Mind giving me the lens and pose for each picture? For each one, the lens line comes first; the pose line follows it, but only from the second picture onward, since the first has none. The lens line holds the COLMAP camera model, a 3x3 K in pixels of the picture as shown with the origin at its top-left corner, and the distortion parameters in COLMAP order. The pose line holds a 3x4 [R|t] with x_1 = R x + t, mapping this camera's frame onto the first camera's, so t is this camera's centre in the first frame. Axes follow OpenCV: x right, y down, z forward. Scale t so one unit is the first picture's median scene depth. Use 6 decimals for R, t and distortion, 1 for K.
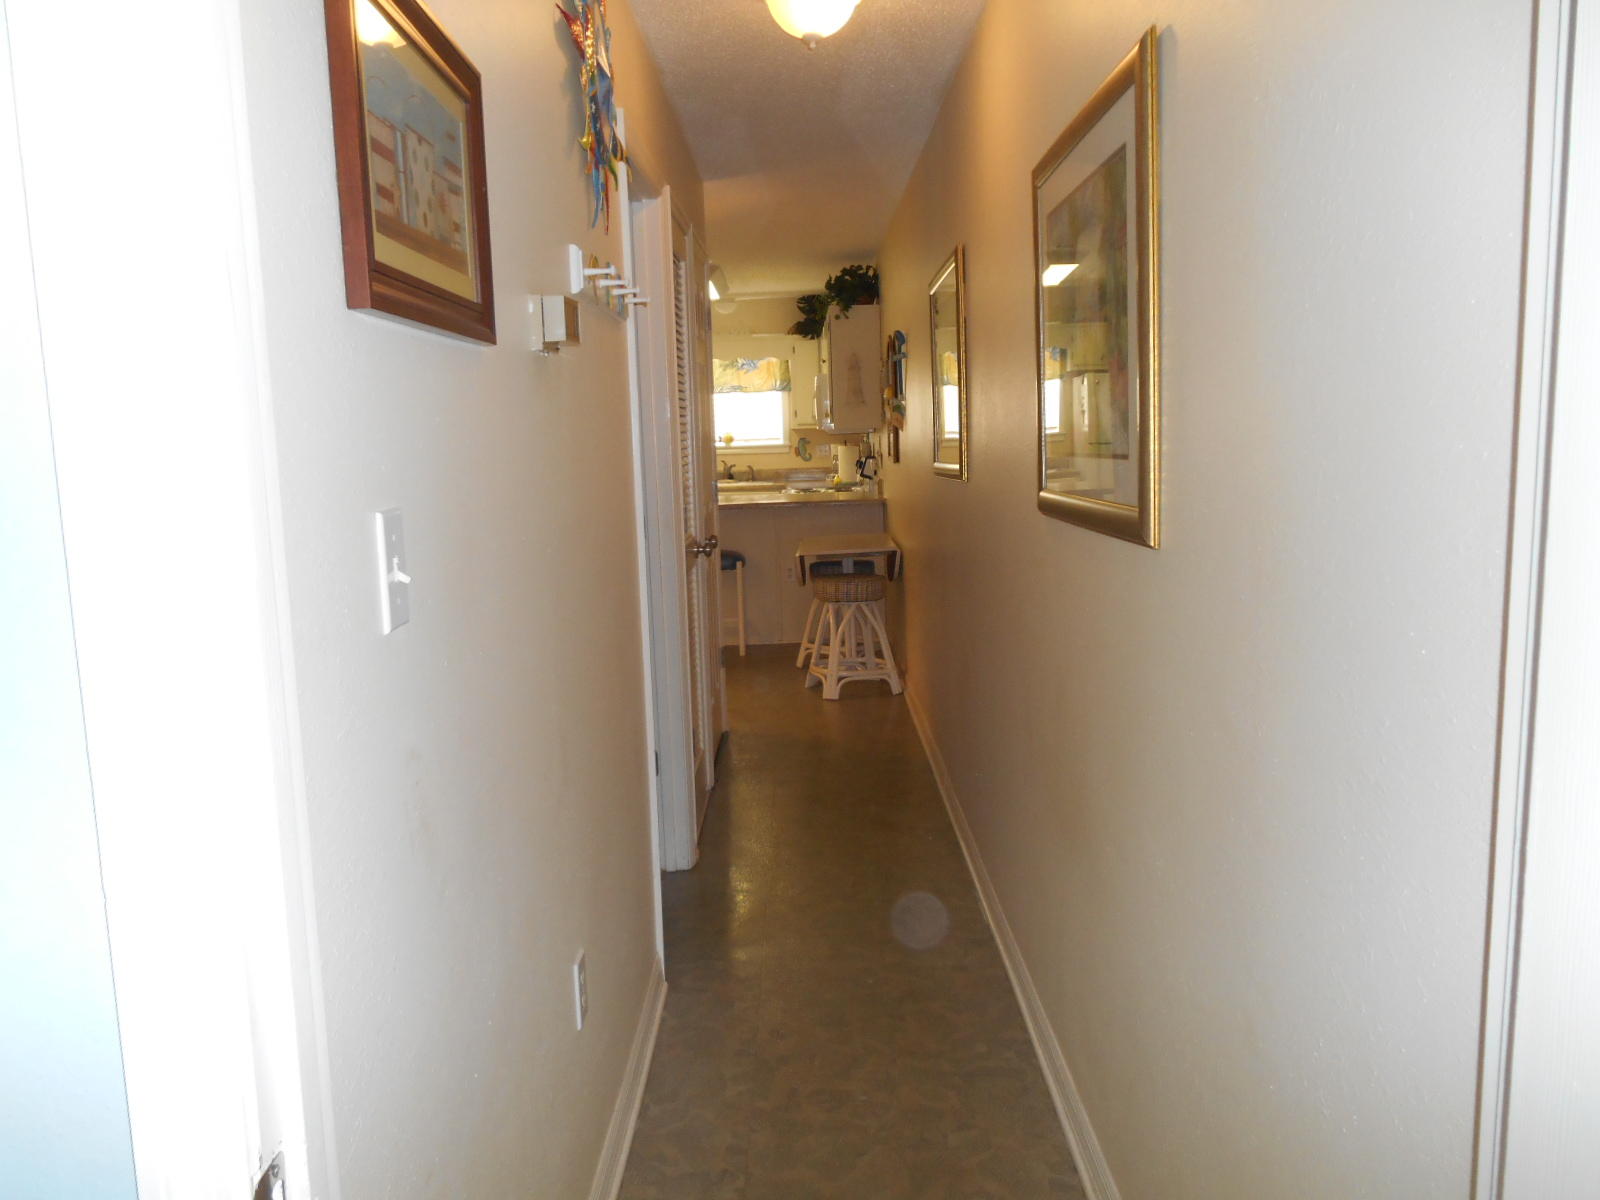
lens RADIAL K [[1261.1, 0, 804.3], [0, 1261.1, 601.3], [0, 0, 1]] dist [-0.016300, 0.006442]
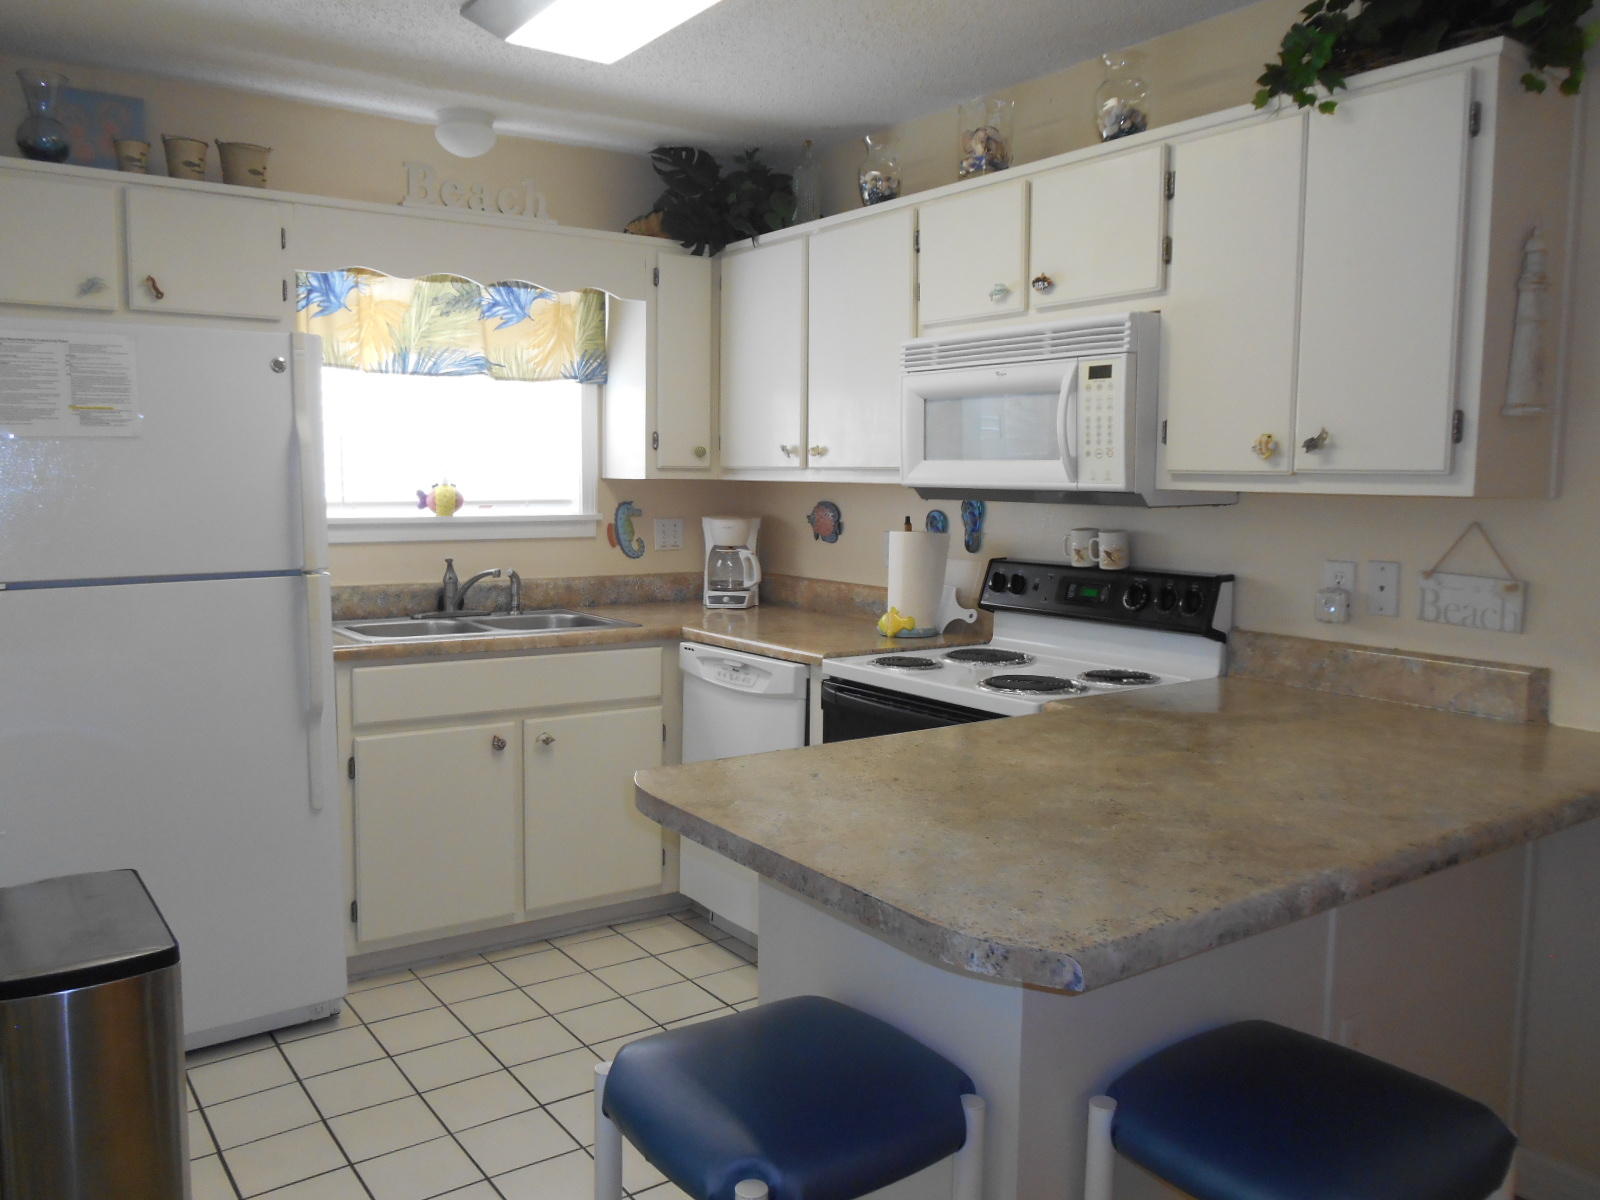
lens RADIAL K [[1261.1, 0, 806.2], [0, 1261.1, 595.3], [0, 0, 1]] dist [-0.016300, 0.006442]
pose [[0.822631, -0.018460, 0.568276, -0.186840], [0.045532, 0.998402, -0.033479, -0.084289], [-0.566750, 0.053416, 0.822157, 0.643387]]
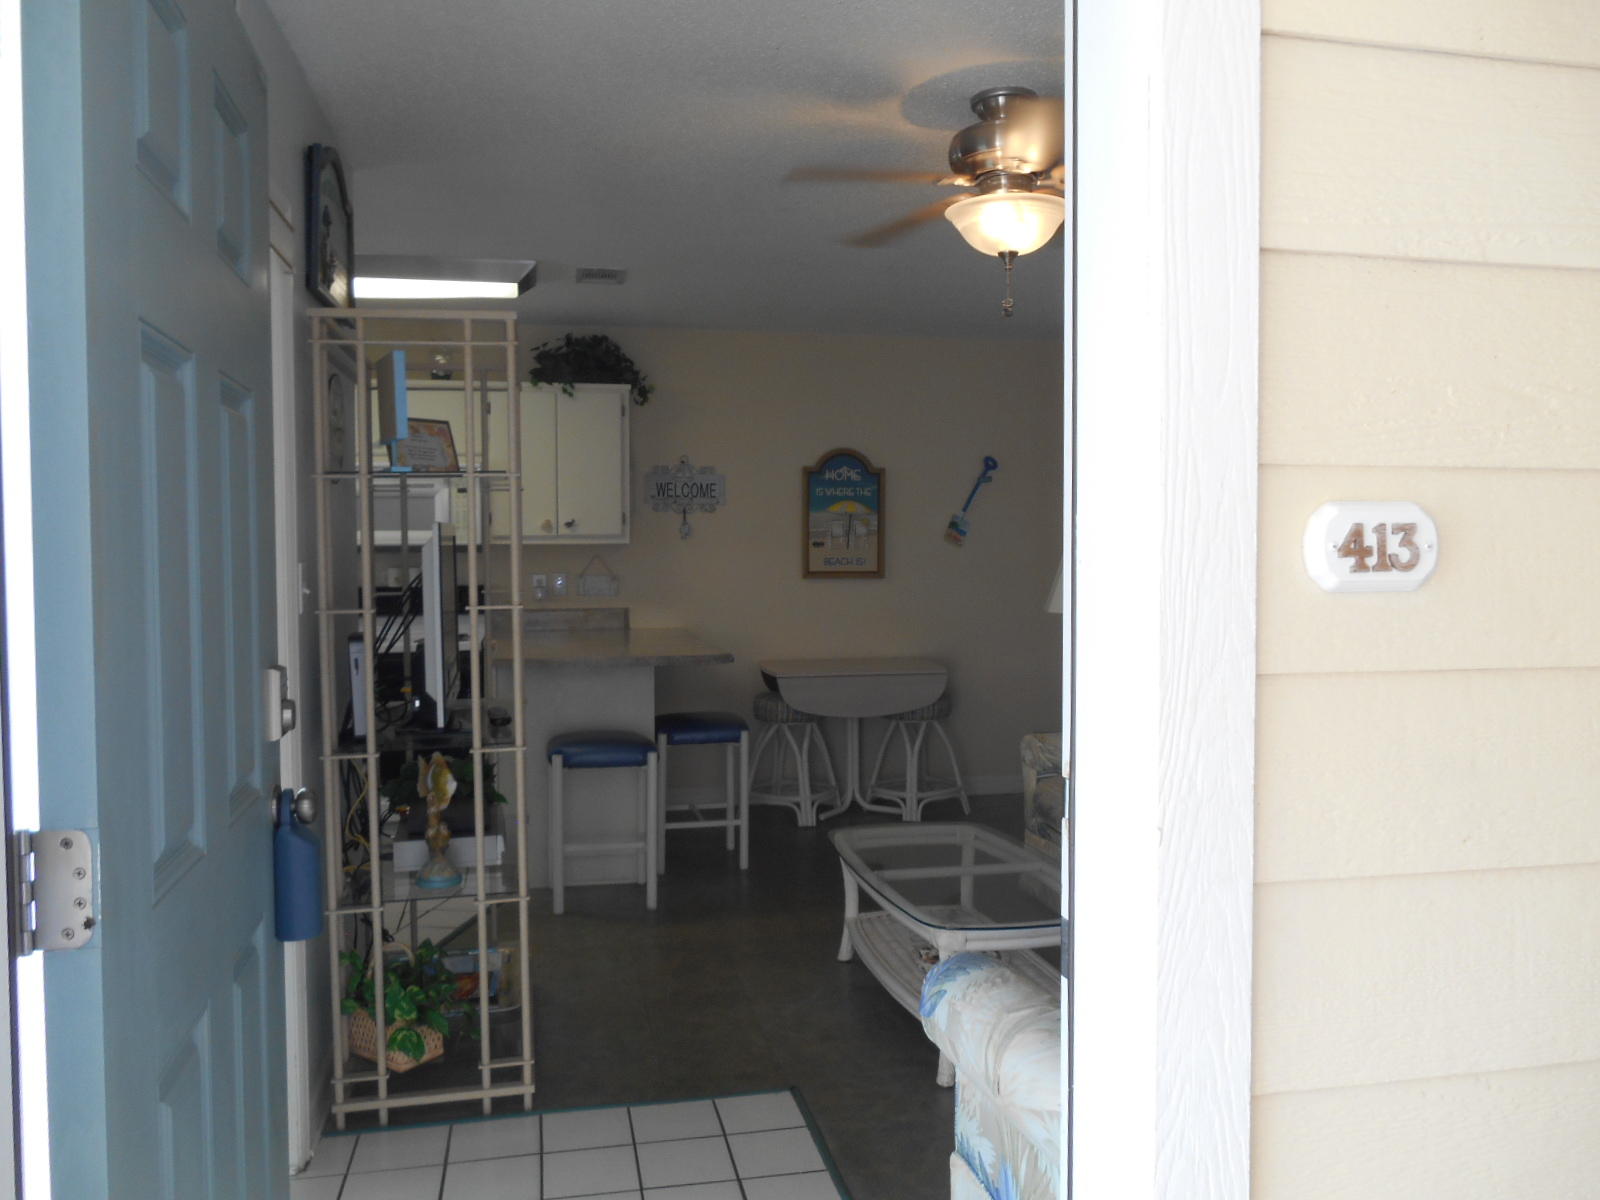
lens RADIAL K [[1261.1, 0, 796.5], [0, 1261.1, 605.4], [0, 0, 1]] dist [-0.016300, 0.006442]
pose [[-0.198661, -0.012783, 0.979985, -0.521089], [0.147776, 0.988092, 0.042845, -0.087469], [-0.968863, 0.153330, -0.194407, 0.776363]]
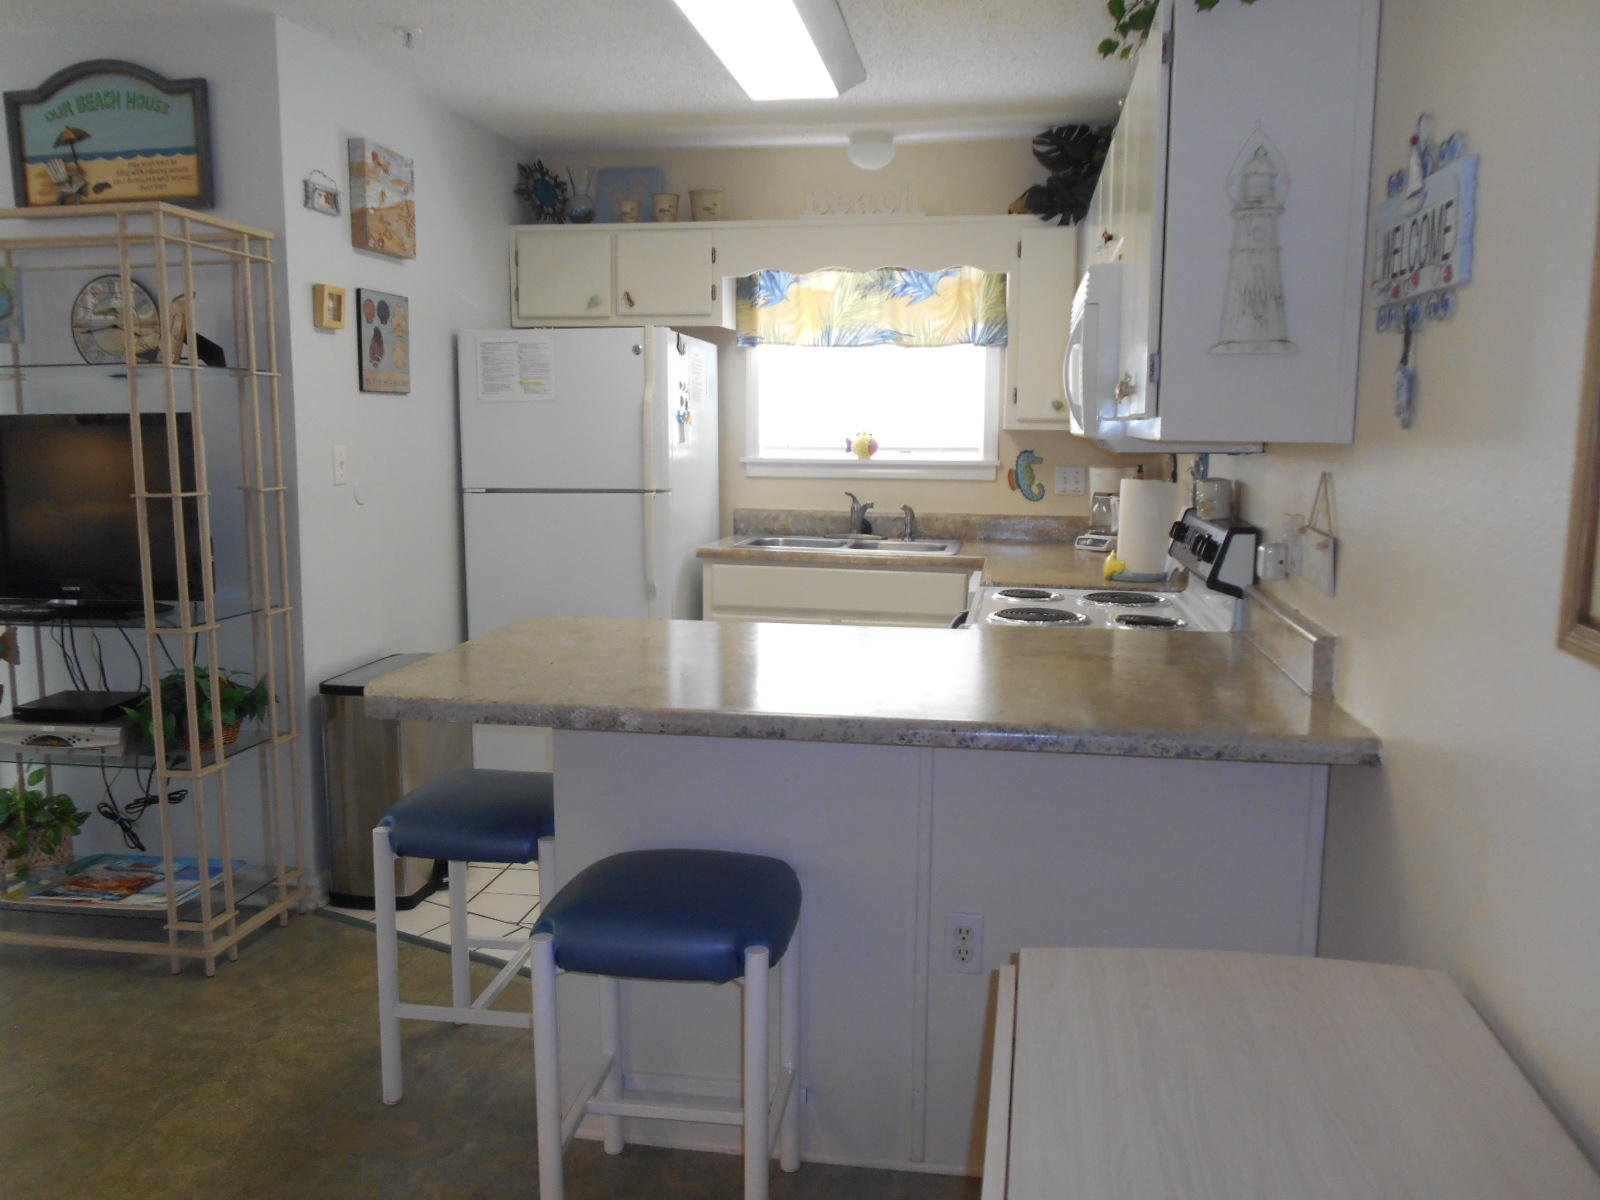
lens RADIAL K [[1261.1, 0, 798.9], [0, 1261.1, 595.2], [0, 0, 1]] dist [-0.016300, 0.006442]
pose [[0.984427, 0.059296, -0.165494, -0.004111], [-0.059244, 0.998230, 0.005255, -0.075413], [0.165512, 0.004631, 0.986197, 0.542336]]
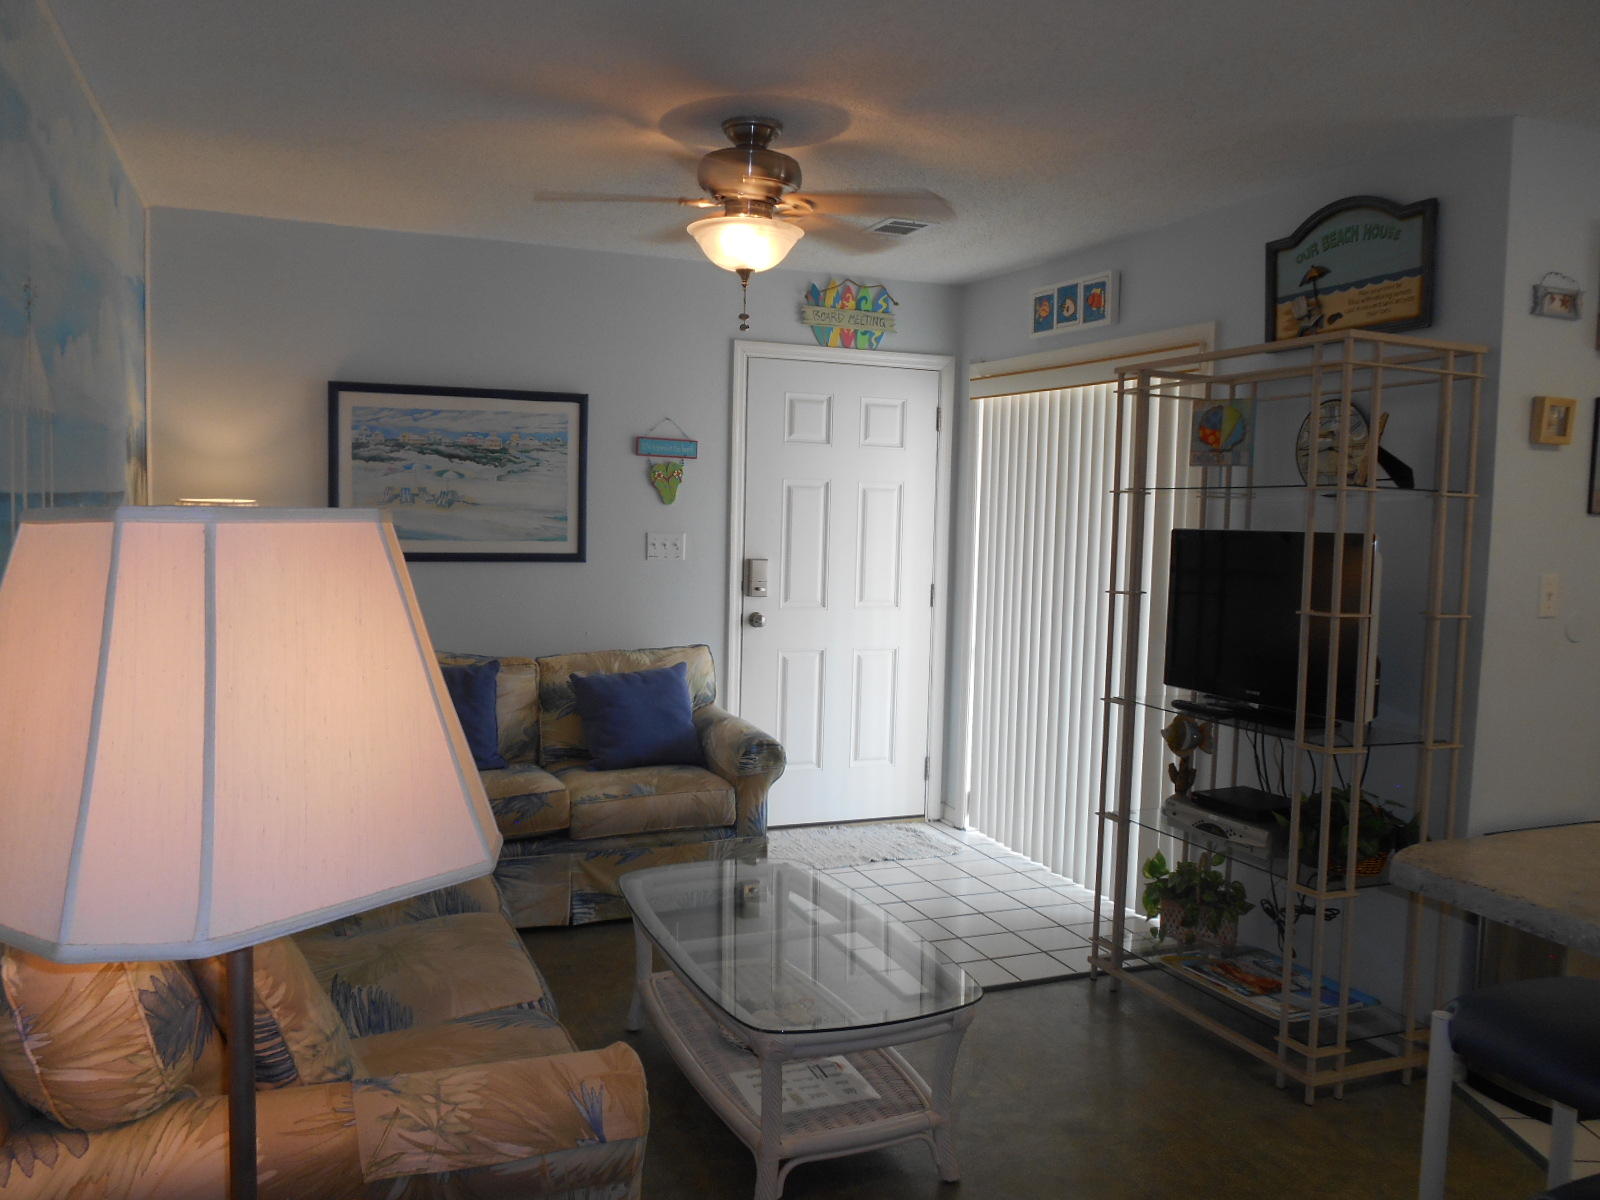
lens RADIAL K [[1261.1, 0, 802.8], [0, 1261.1, 592.8], [0, 0, 1]] dist [-0.016300, 0.006442]
pose [[0.373171, 0.106718, -0.921604, 0.034312], [-0.169200, 0.984531, 0.045493, -0.088271], [0.912203, 0.138959, 0.385456, 0.587186]]
